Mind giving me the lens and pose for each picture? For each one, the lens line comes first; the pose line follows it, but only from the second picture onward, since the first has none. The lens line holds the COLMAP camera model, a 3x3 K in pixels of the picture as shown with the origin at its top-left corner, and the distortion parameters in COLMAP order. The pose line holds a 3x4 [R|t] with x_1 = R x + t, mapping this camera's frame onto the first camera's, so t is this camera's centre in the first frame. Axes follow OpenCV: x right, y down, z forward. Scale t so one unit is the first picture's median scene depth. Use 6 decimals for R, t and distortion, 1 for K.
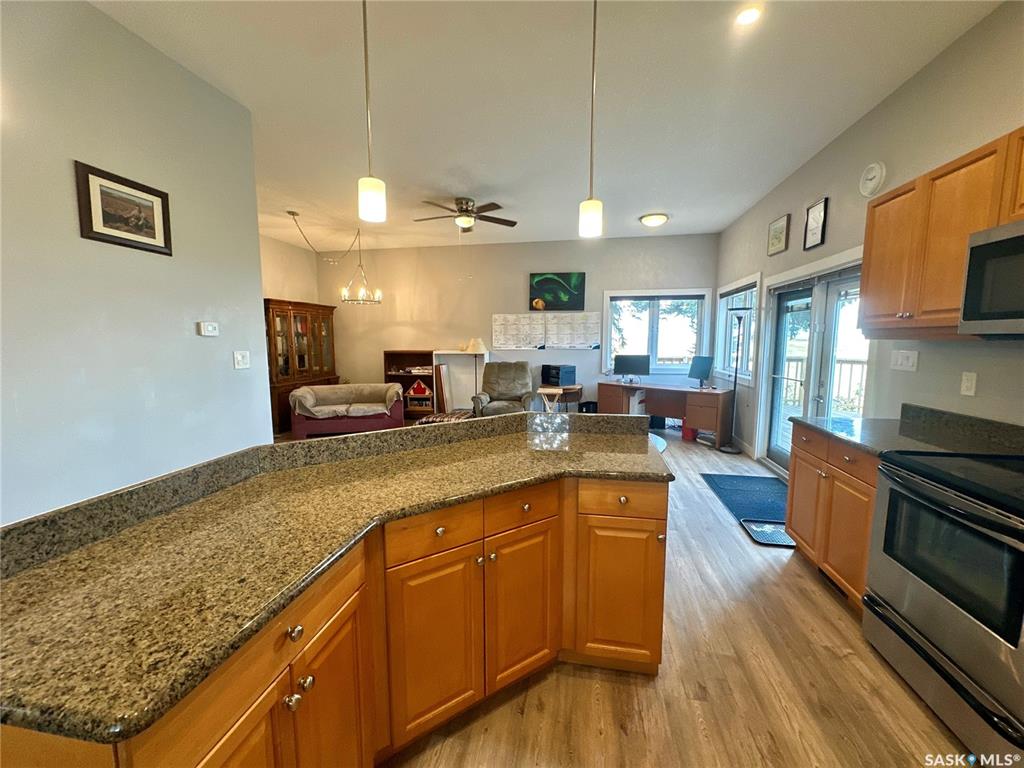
lens RADIAL K [[407.7, 0, 512.1], [0, 407.7, 385.5], [0, 0, 1]] dist [-0.001620, 0.000260]
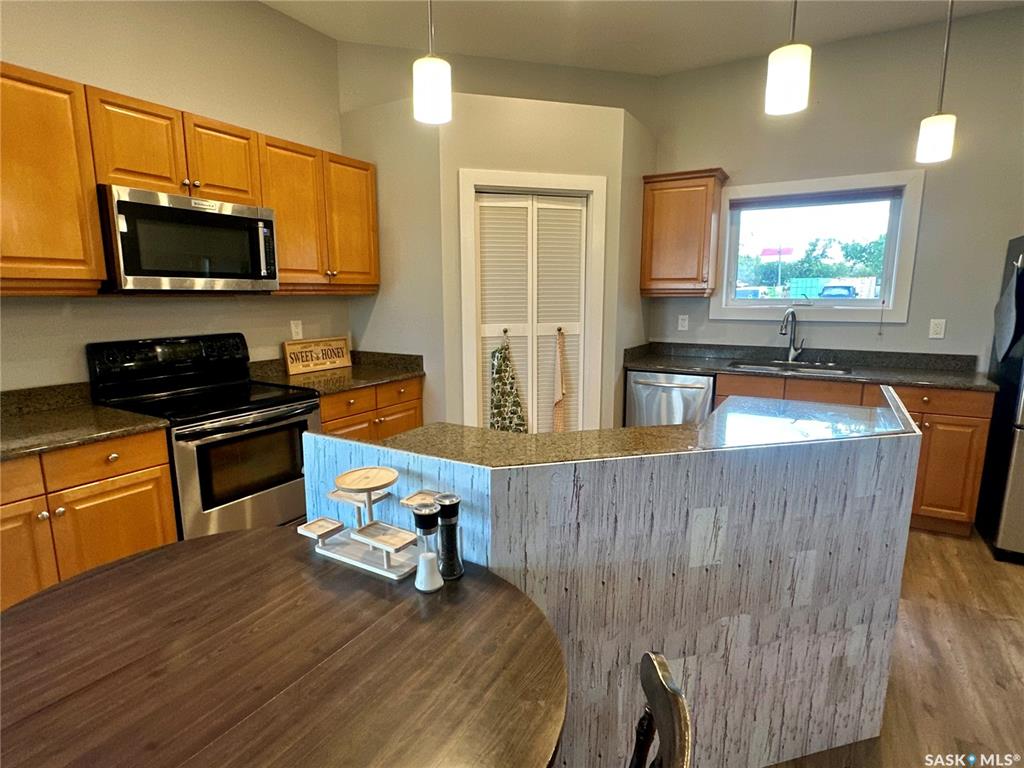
lens RADIAL K [[554.1, 0, 512.2], [0, 554.1, 389.1], [0, 0, 1]] dist [-0.003897, 0.002494]
pose [[-0.943964, -0.053089, 0.325750, -0.060075], [0.040426, 0.960949, 0.273757, -0.059512], [-0.327563, 0.271586, -0.904955, 0.524363]]
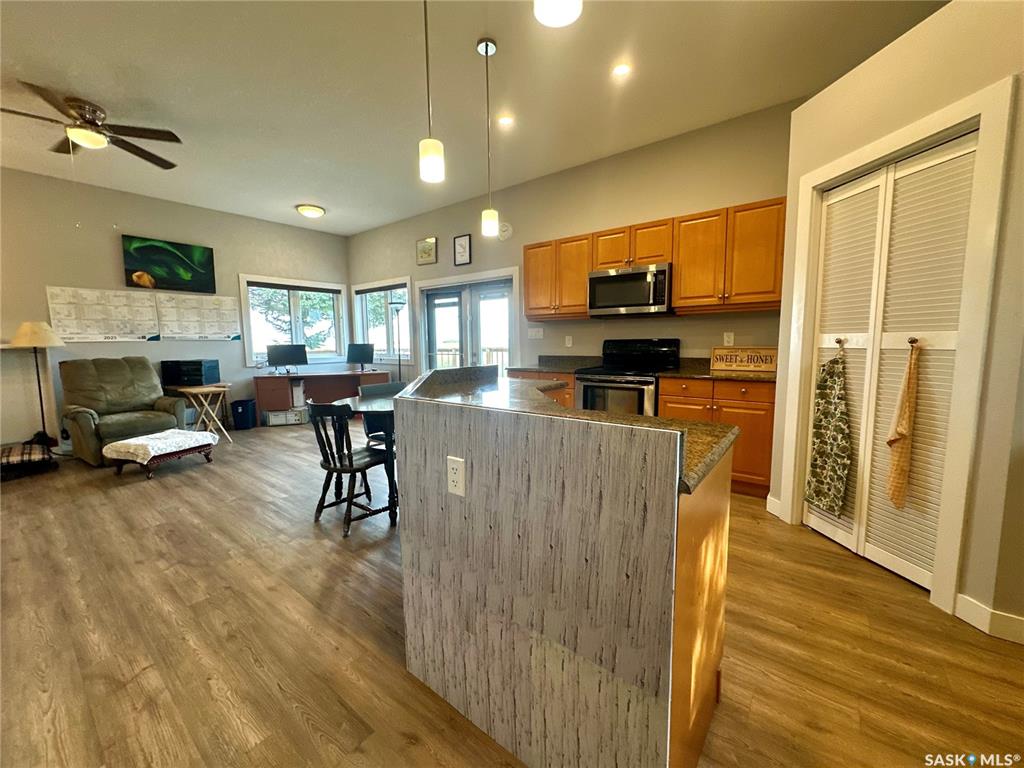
lens RADIAL K [[407.7, 0, 513.0], [0, 407.7, 386.1], [0, 0, 1]] dist [-0.001620, 0.000260]
pose [[0.460512, -0.101979, 0.881776, -0.314727], [0.109938, 0.992283, 0.057344, 0.024879], [-0.880819, 0.070533, 0.468170, 0.085609]]
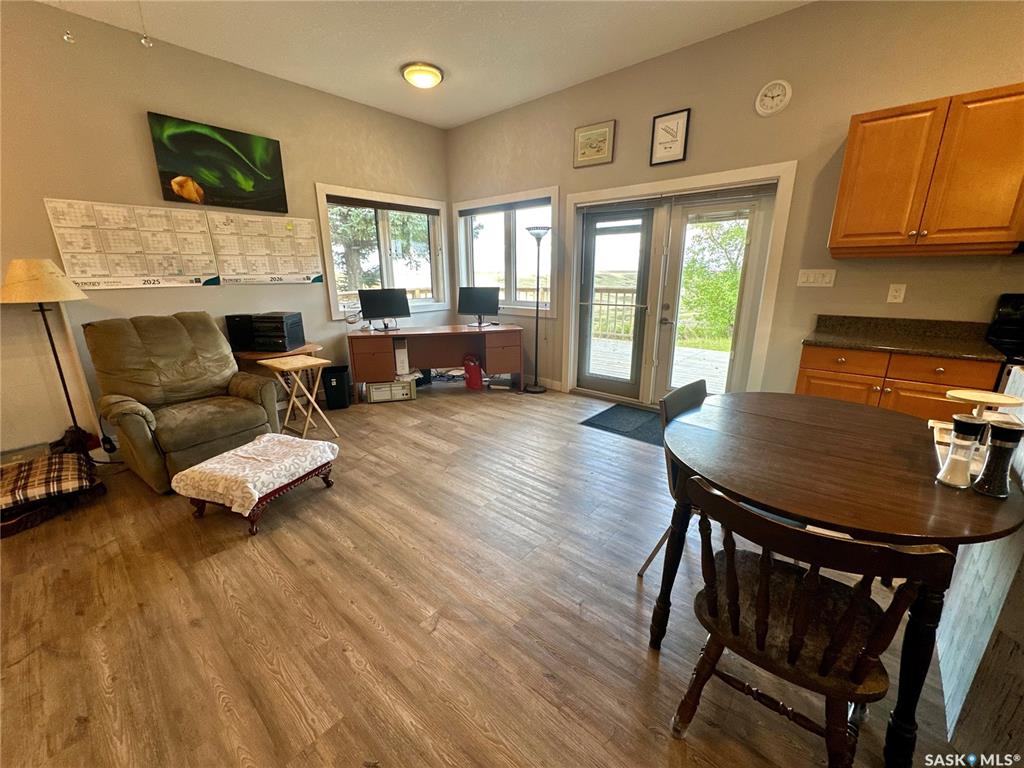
lens RADIAL K [[407.7, 0, 512.5], [0, 407.7, 385.7], [0, 0, 1]] dist [-0.001620, 0.000260]
pose [[0.506406, -0.233287, 0.830139, -0.204383], [0.103499, 0.972193, 0.210070, -0.038095], [-0.856061, -0.020462, 0.516469, 0.449270]]
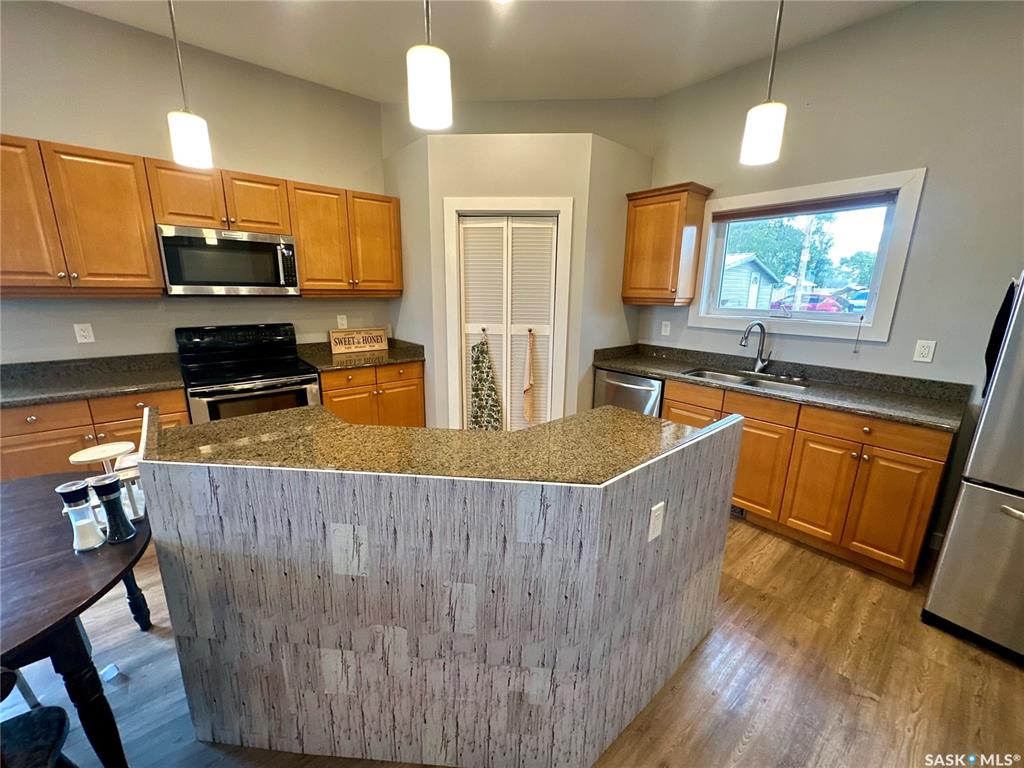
lens RADIAL K [[407.7, 0, 511.6], [0, 407.7, 385.0], [0, 0, 1]] dist [-0.001620, 0.000260]
pose [[-0.777205, -0.154531, 0.609977, -0.219007], [0.057427, 0.947912, 0.313314, -0.055166], [-0.626621, 0.278538, -0.727848, 0.371477]]
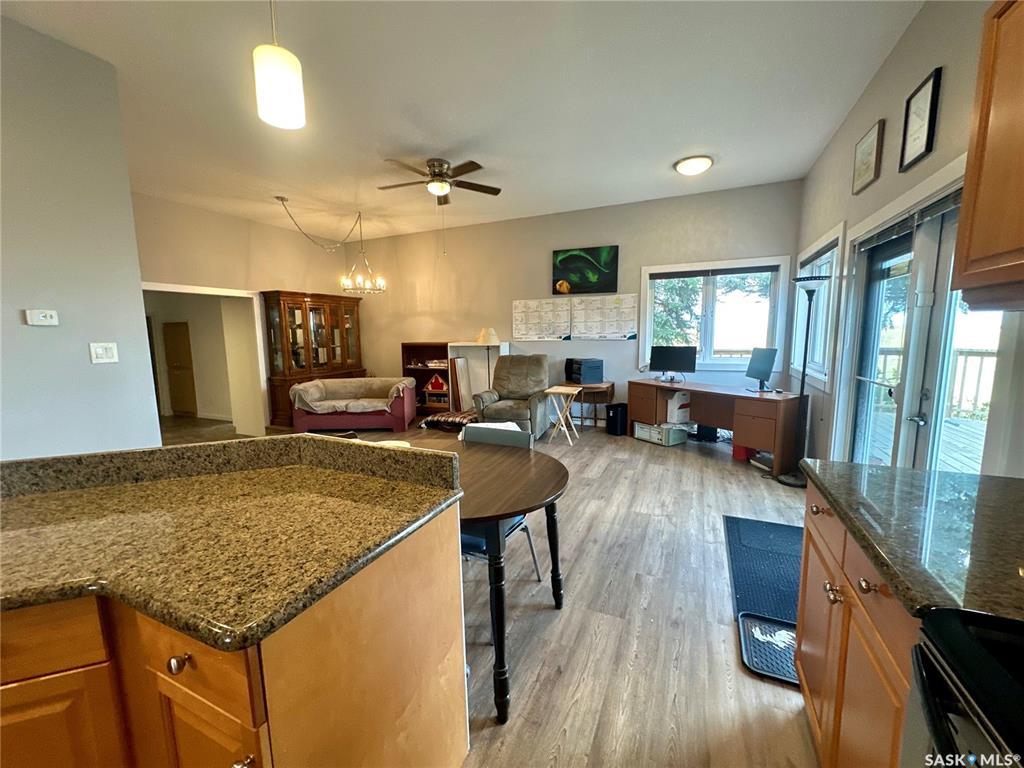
lens RADIAL K [[407.7, 0, 512.3], [0, 407.7, 385.5], [0, 0, 1]] dist [-0.001620, 0.000260]
pose [[0.971476, 0.019626, -0.236323, 0.178026], [-0.015262, 0.999678, 0.020280, -0.010640], [0.236645, -0.016095, 0.971463, 0.158222]]
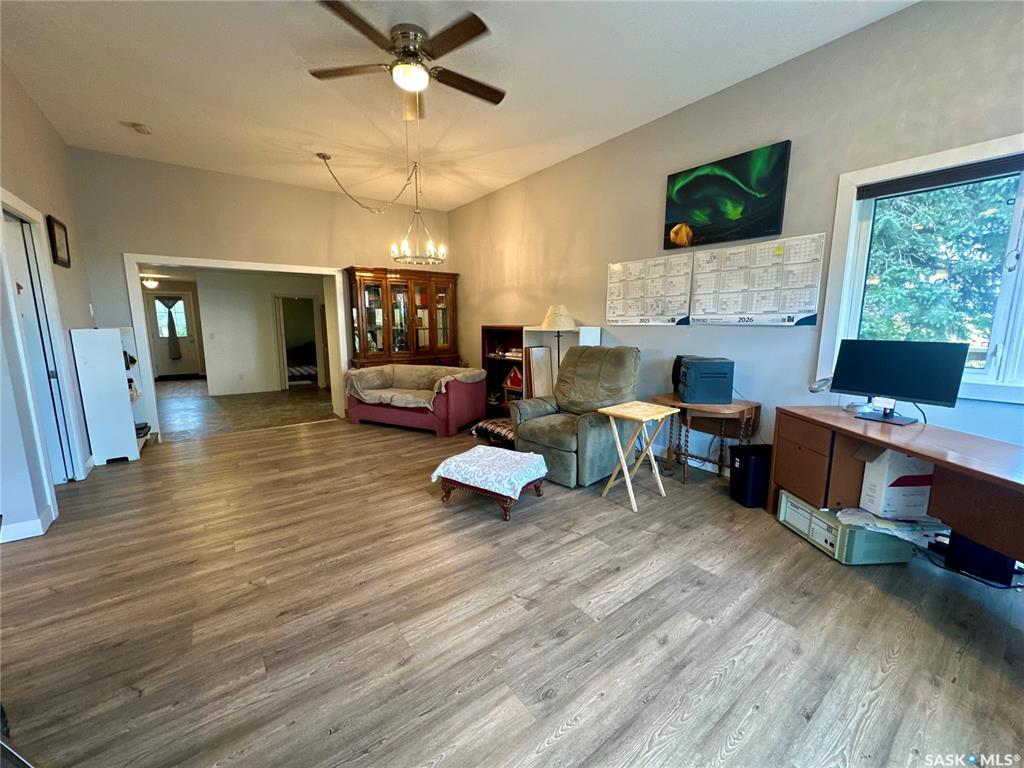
lens RADIAL K [[407.7, 0, 511.7], [0, 407.7, 385.1], [0, 0, 1]] dist [-0.001620, 0.000260]
pose [[0.738735, 0.105946, -0.665617, 0.283302], [-0.076318, 0.994366, 0.073571, -0.038124], [0.669661, -0.003551, 0.742658, 0.516584]]
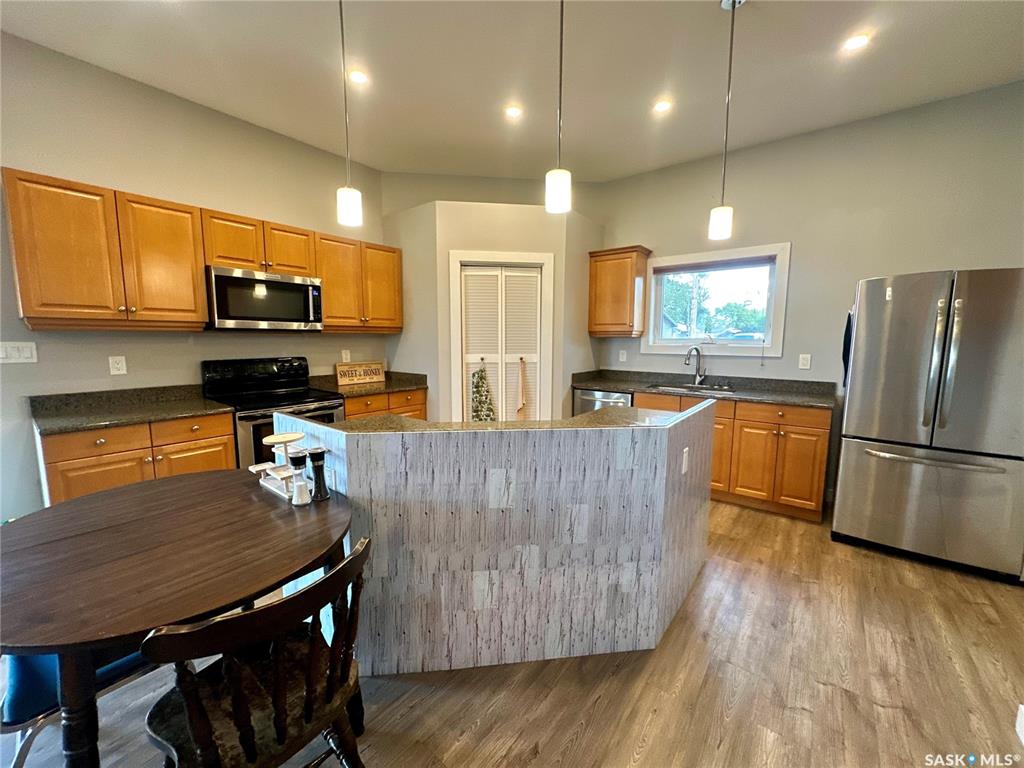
lens RADIAL K [[407.7, 0, 511.8], [0, 407.7, 385.5], [0, 0, 1]] dist [-0.001620, 0.000260]
pose [[-0.888066, -0.056084, 0.456282, -0.183565], [0.048808, 0.975418, 0.214889, -0.051451], [-0.457117, 0.213106, -0.863499, 0.509726]]
